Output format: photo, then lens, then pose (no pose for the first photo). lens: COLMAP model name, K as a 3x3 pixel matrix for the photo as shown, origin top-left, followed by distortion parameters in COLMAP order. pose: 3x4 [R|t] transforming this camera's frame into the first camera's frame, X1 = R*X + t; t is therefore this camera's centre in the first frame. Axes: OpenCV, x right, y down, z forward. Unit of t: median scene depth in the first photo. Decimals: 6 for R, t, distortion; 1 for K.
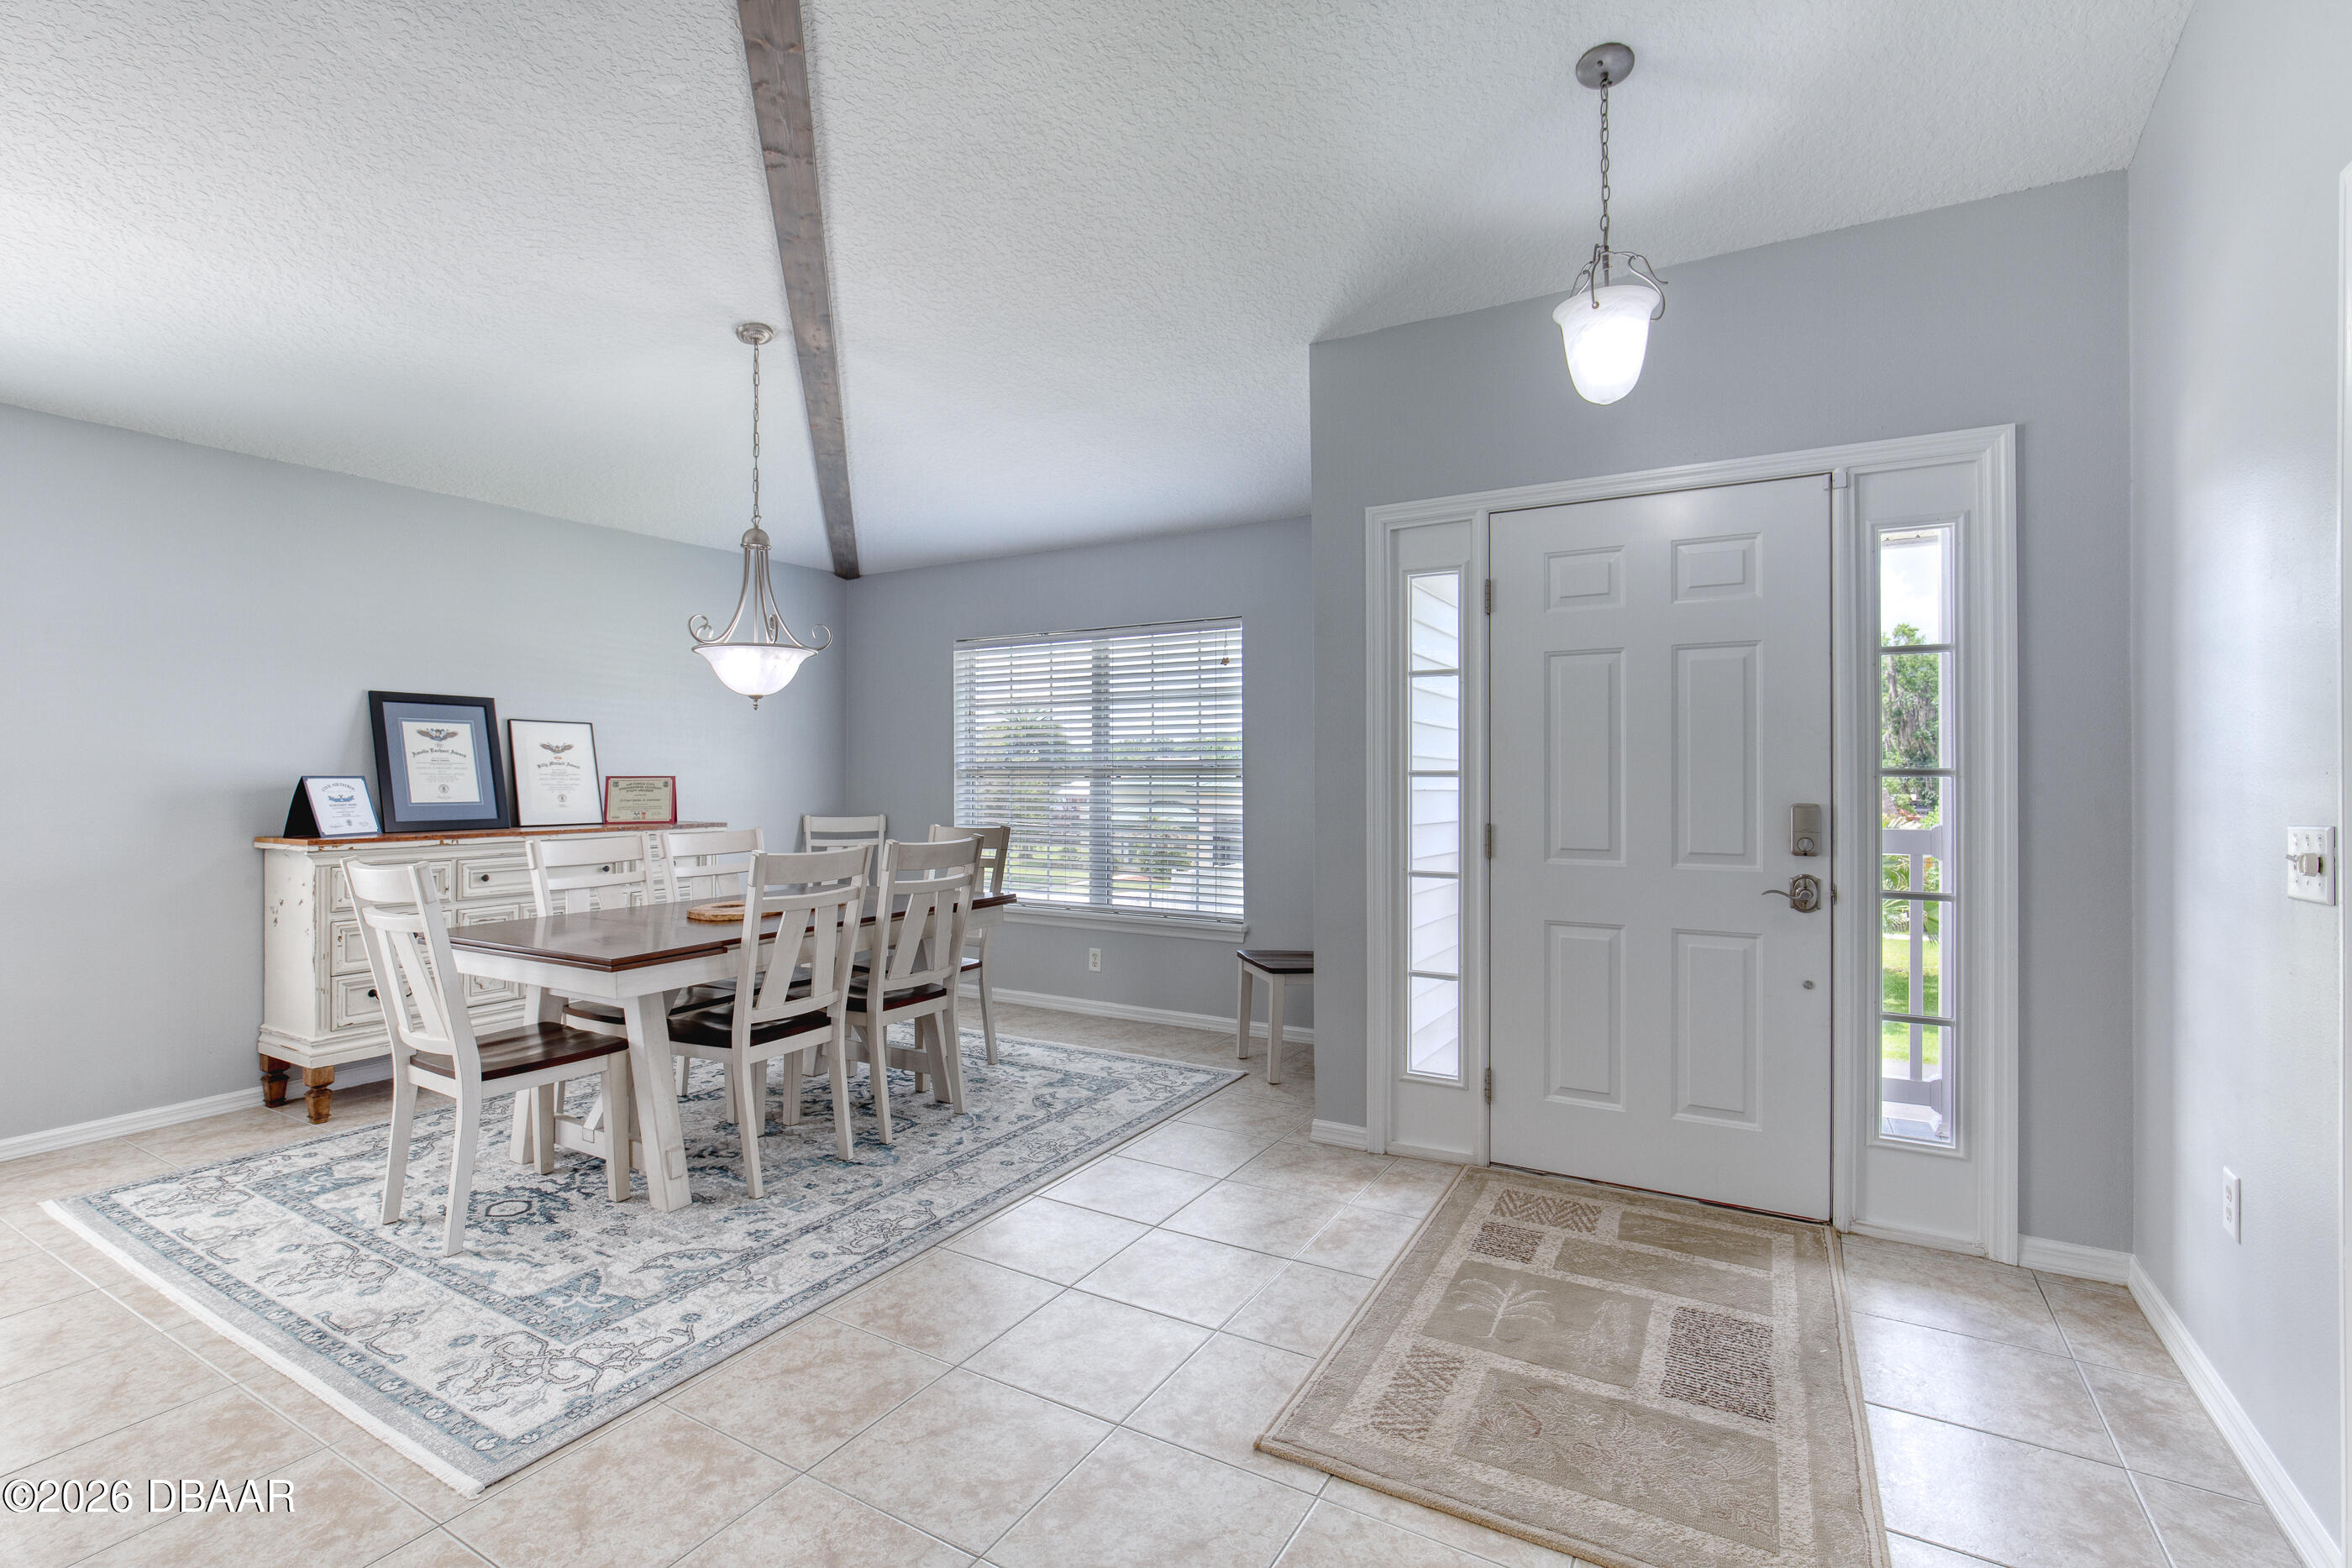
lens RADIAL K [[1078.9, 0, 1159.6], [0, 1078.9, 781.9], [0, 0, 1]] dist [-0.005336, 0.002428]
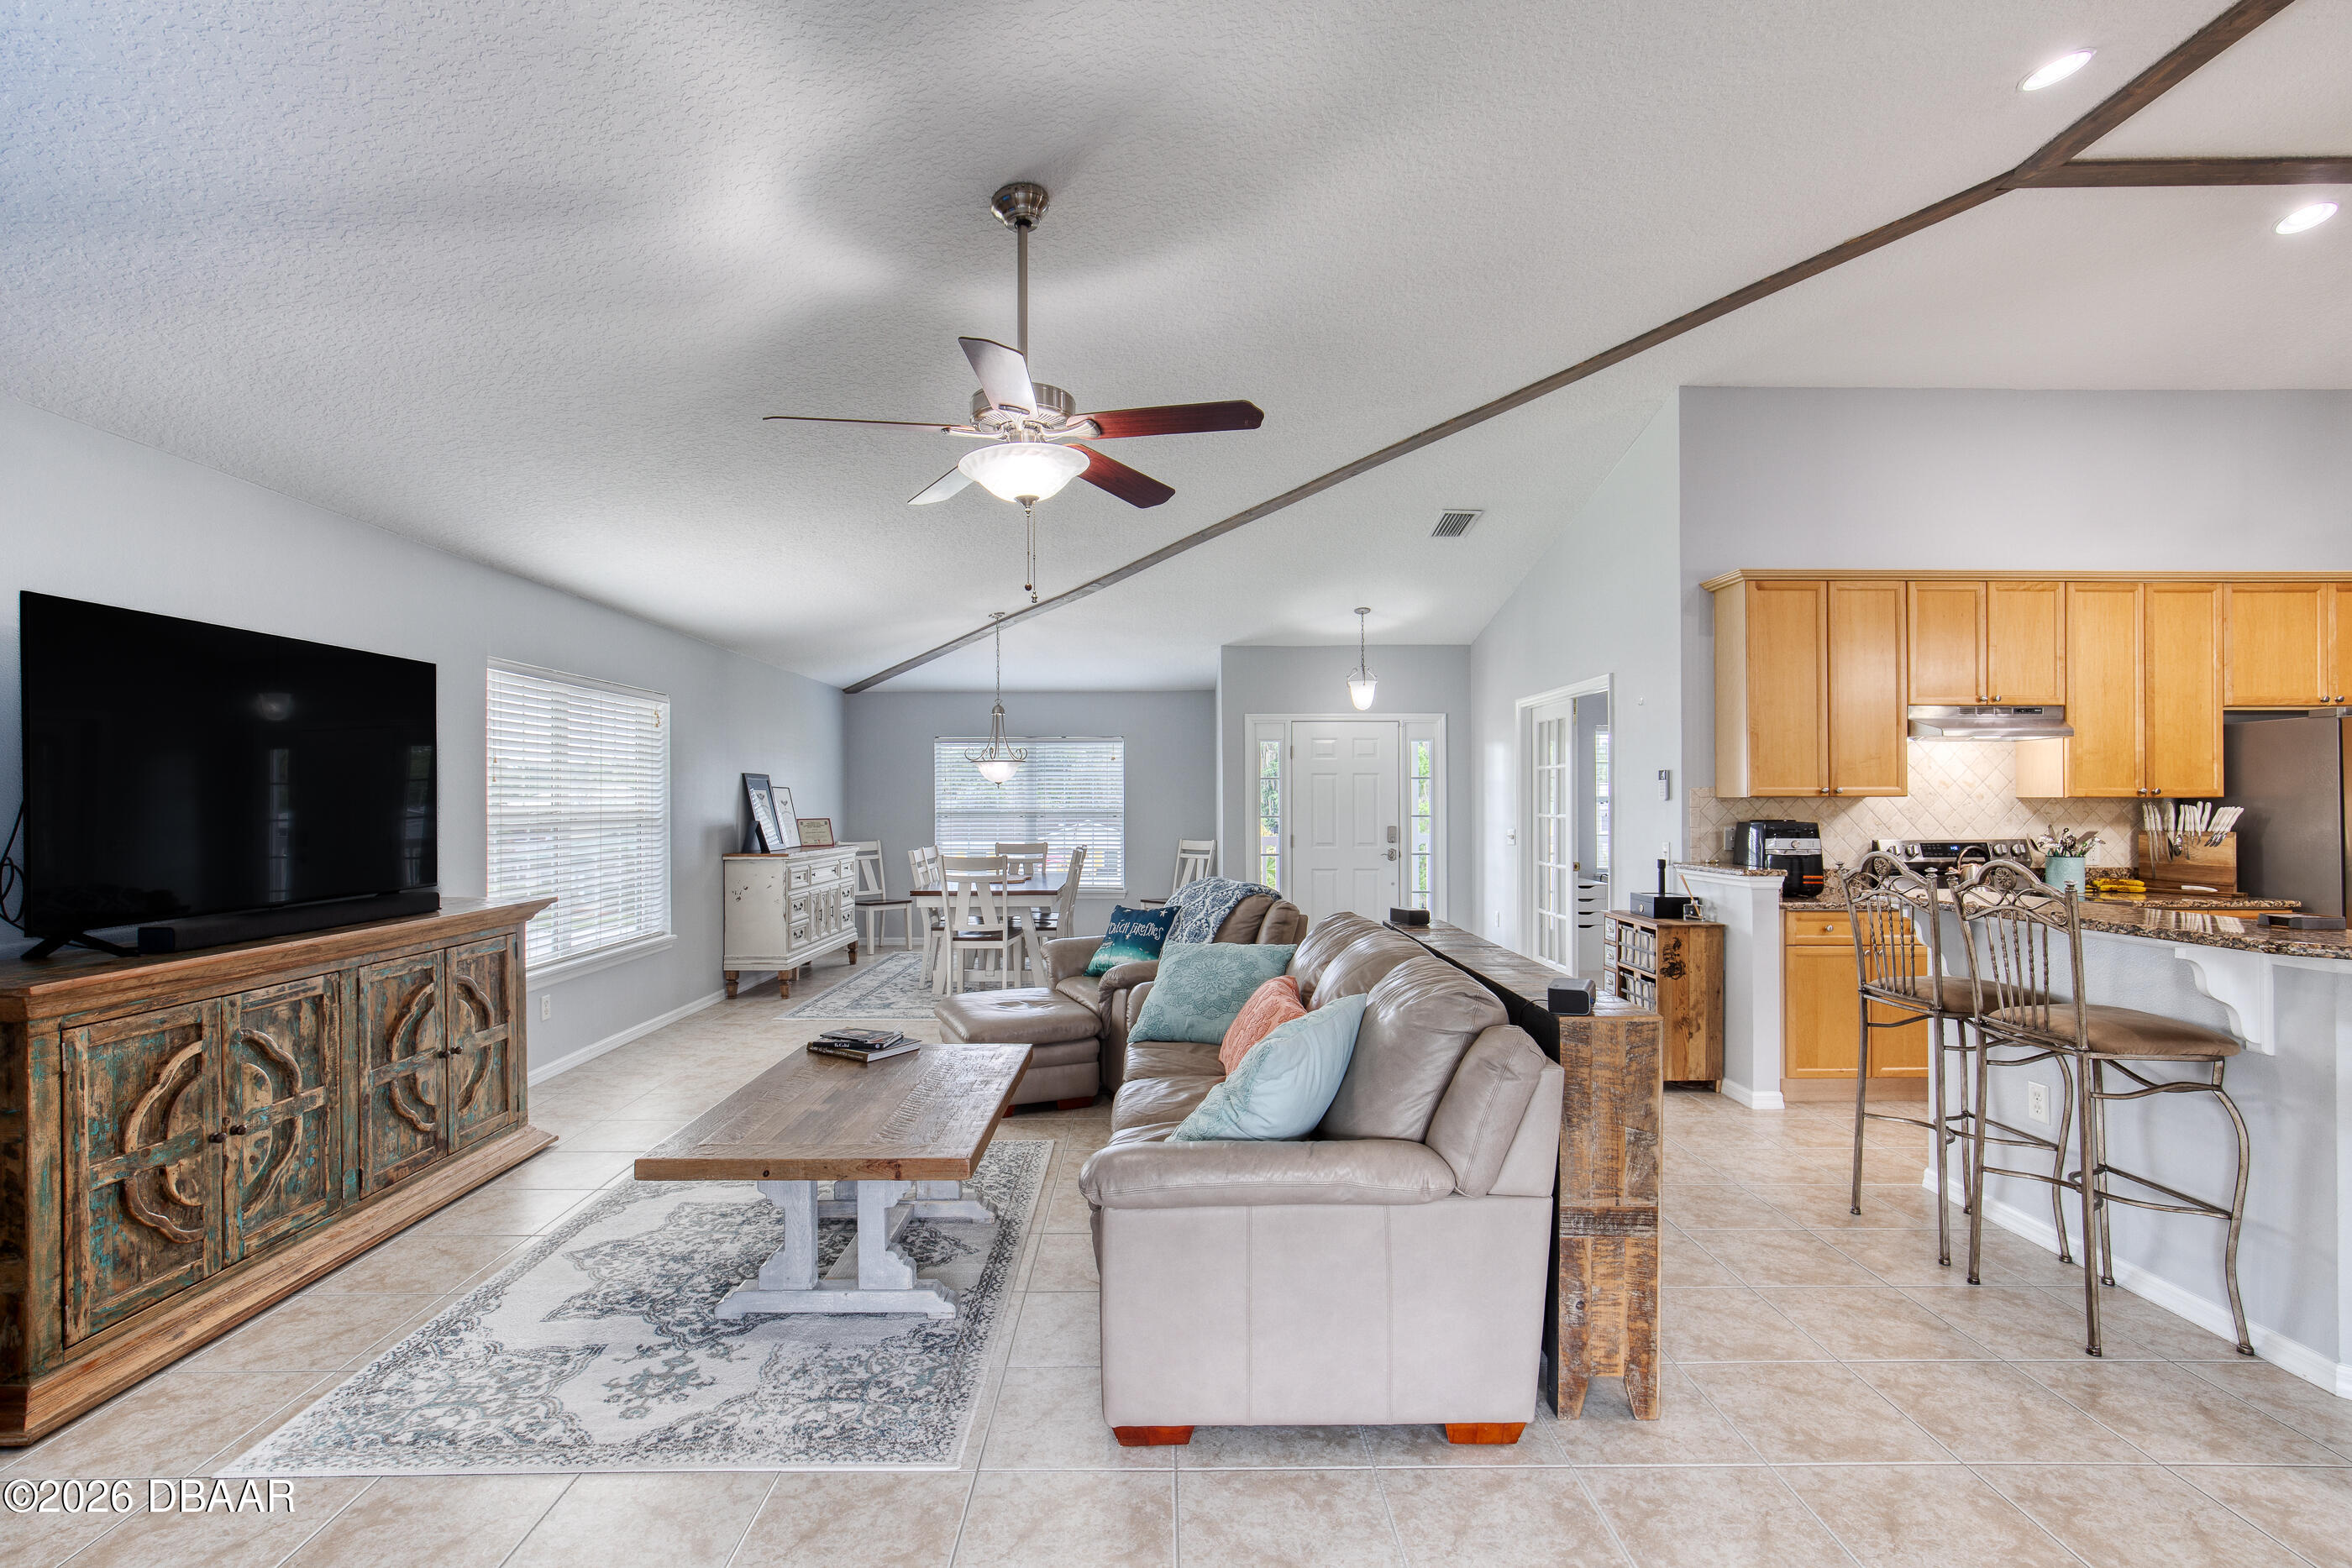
lens RADIAL K [[1078.9, 0, 1142.3], [0, 1078.9, 796.8], [0, 0, 1]] dist [-0.005336, 0.002428]
pose [[0.856467, 0.004674, 0.516180, -1.128611], [0.006785, 0.999771, -0.020311, -0.004372], [-0.516156, 0.020898, 0.856239, -0.901987]]
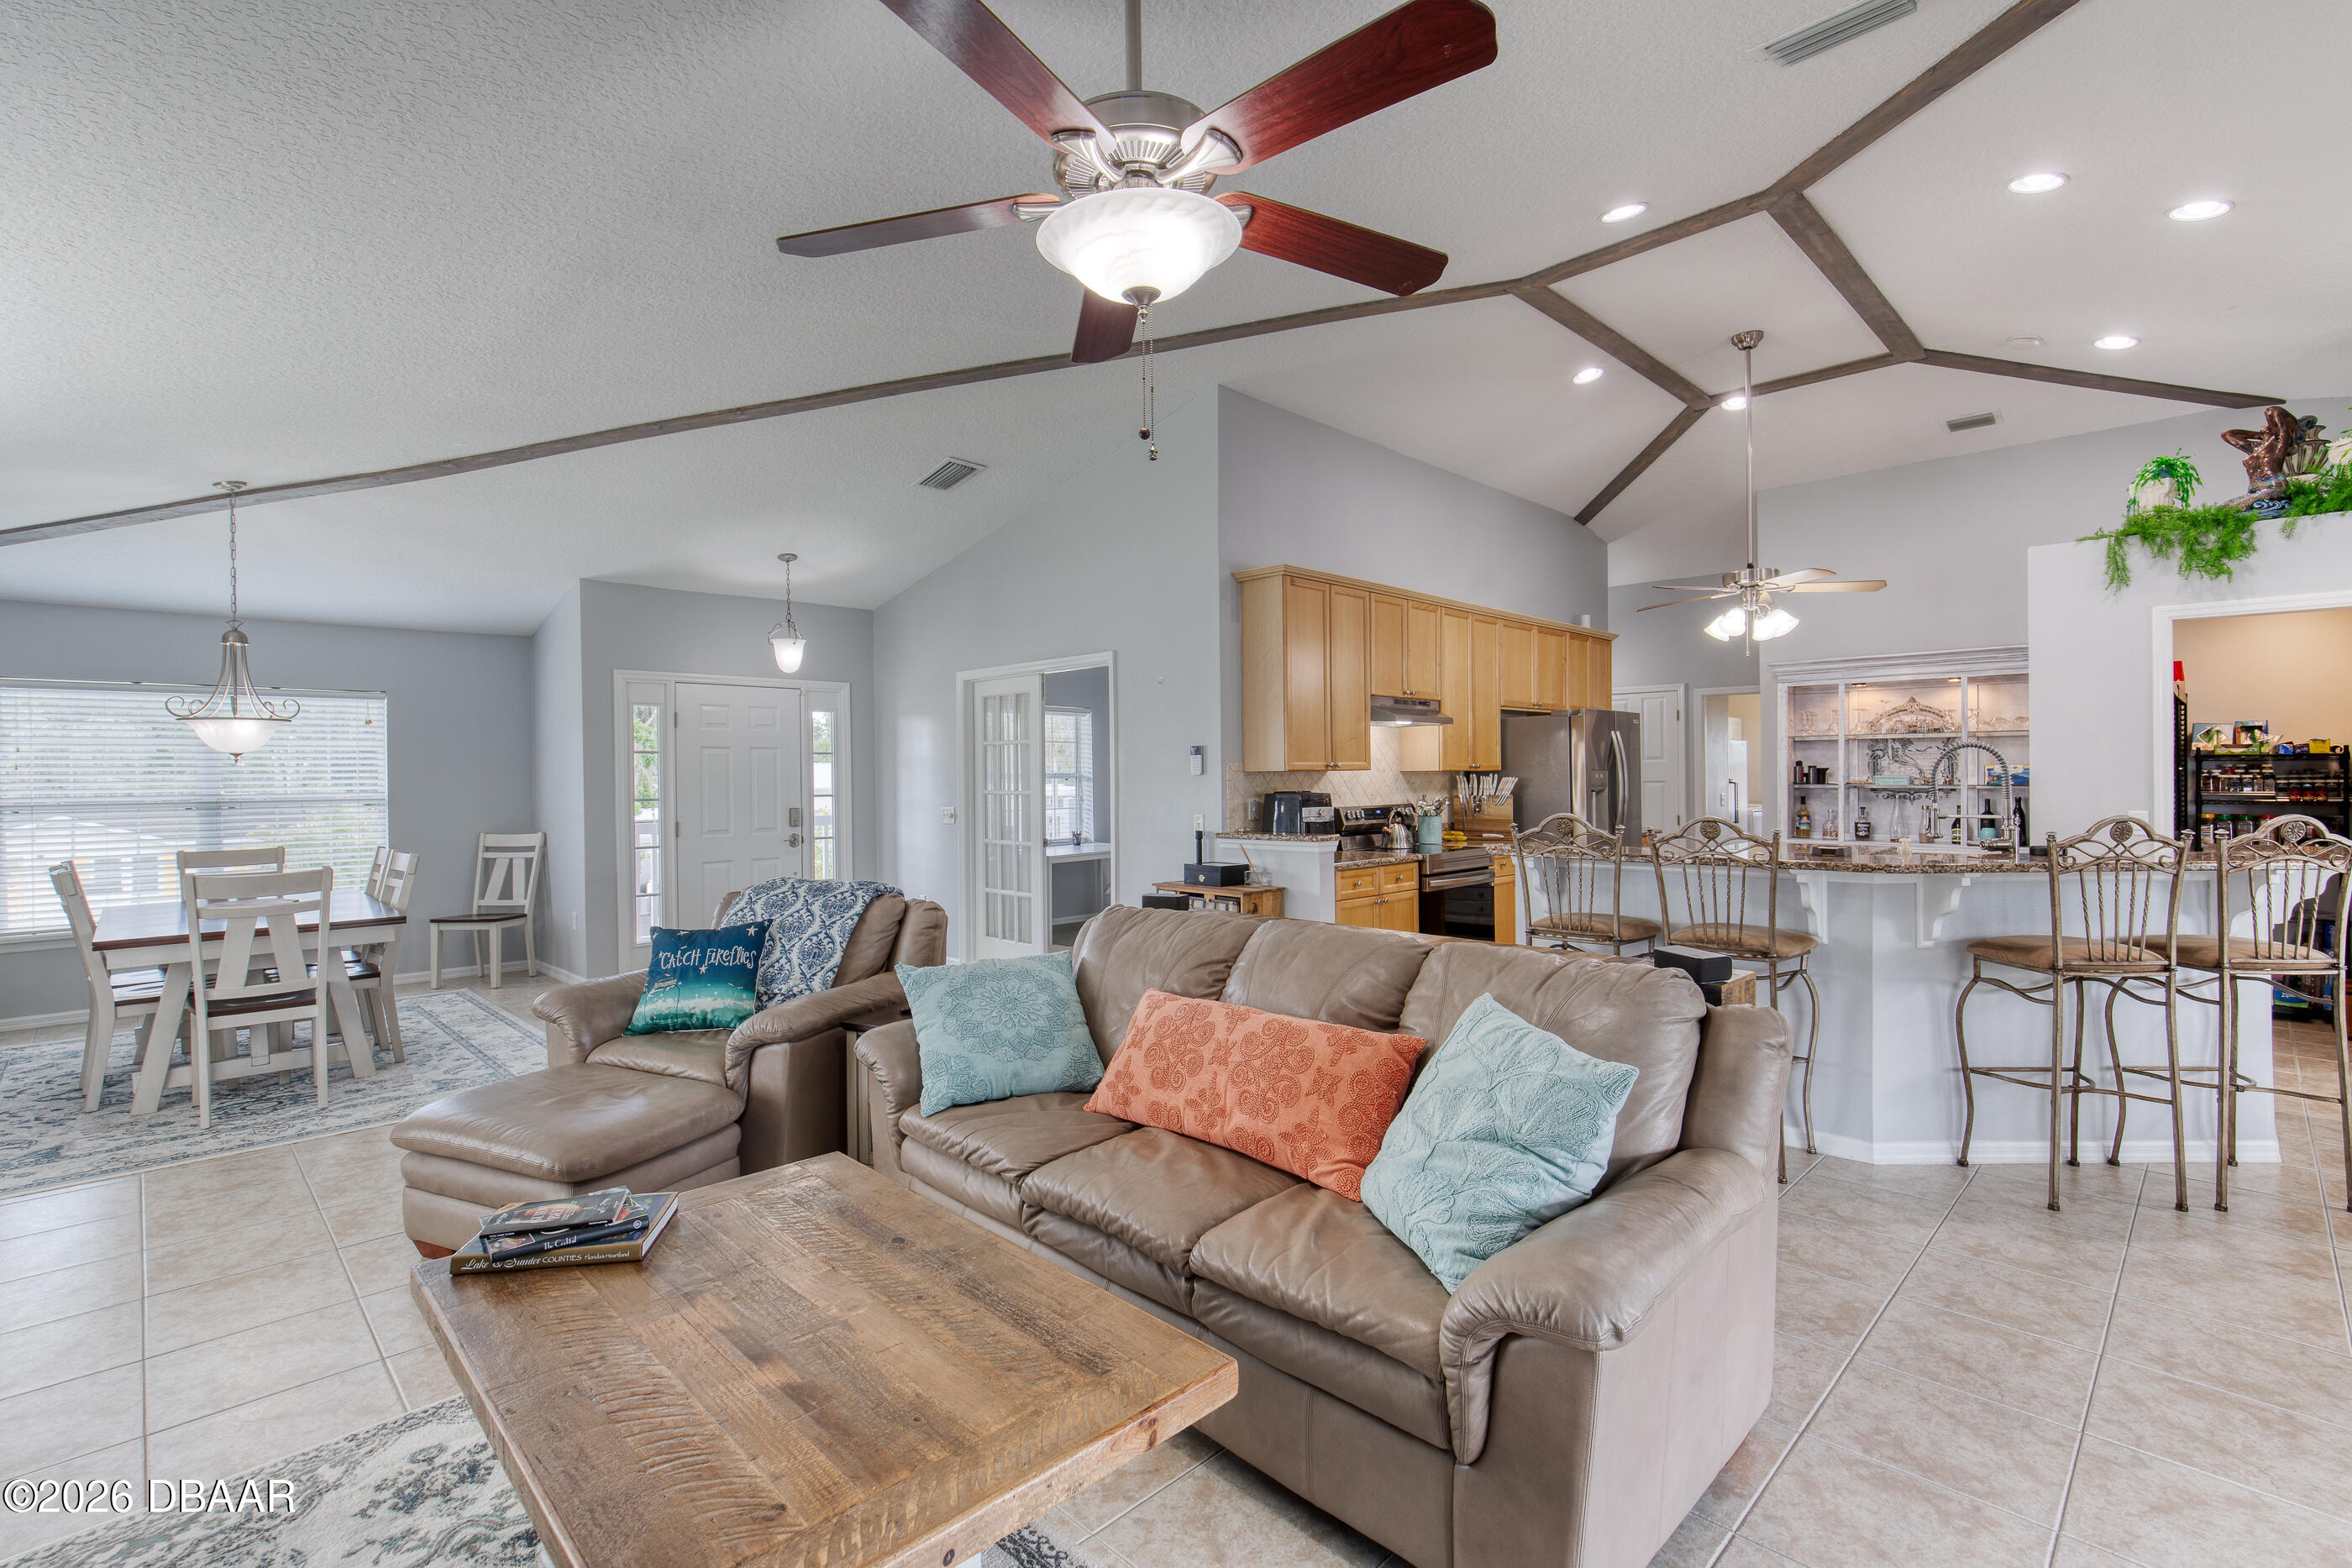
lens RADIAL K [[1078.9, 0, 1162.1], [0, 1078.9, 778.5], [0, 0, 1]] dist [-0.005336, 0.002428]
pose [[0.249586, 0.000139, 0.968353, -1.257845], [0.024676, 0.999674, -0.006504, -0.009310], [-0.968038, 0.025518, 0.249501, -0.409212]]
